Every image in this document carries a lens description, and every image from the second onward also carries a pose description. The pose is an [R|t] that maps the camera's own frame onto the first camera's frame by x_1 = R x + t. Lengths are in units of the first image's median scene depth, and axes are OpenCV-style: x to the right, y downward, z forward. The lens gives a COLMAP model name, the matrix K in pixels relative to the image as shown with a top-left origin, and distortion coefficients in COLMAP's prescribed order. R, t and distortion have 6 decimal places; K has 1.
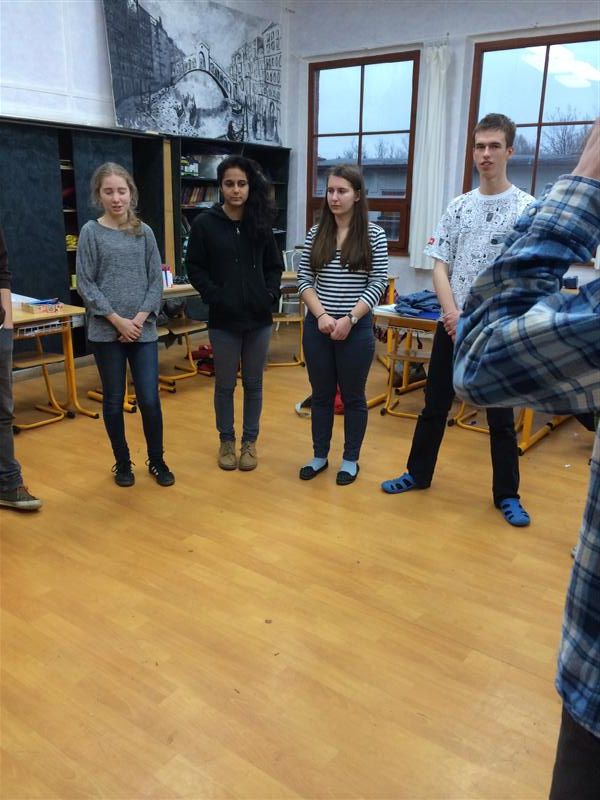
lens RADIAL K [[682.9, 0, 300.0], [0, 682.9, 400.0], [0, 0, 1]] dist [0.112552, -0.138631]
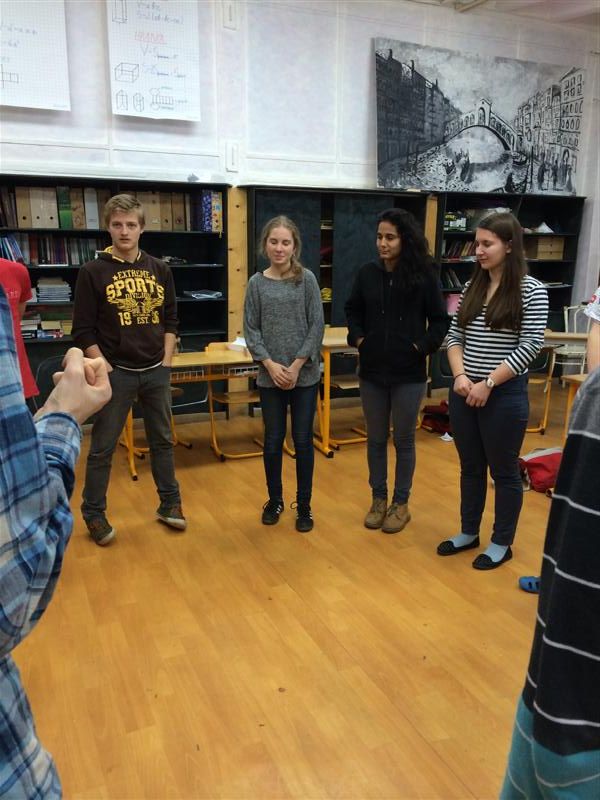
lens RADIAL K [[682.9, 0, 300.0], [0, 682.9, 400.0], [0, 0, 1]] dist [0.112552, -0.138631]
pose [[0.870578, 0.095857, -0.482603, 0.167846], [-0.131765, 0.990434, -0.040969, -0.015423], [0.474059, 0.099257, 0.874881, 0.059930]]
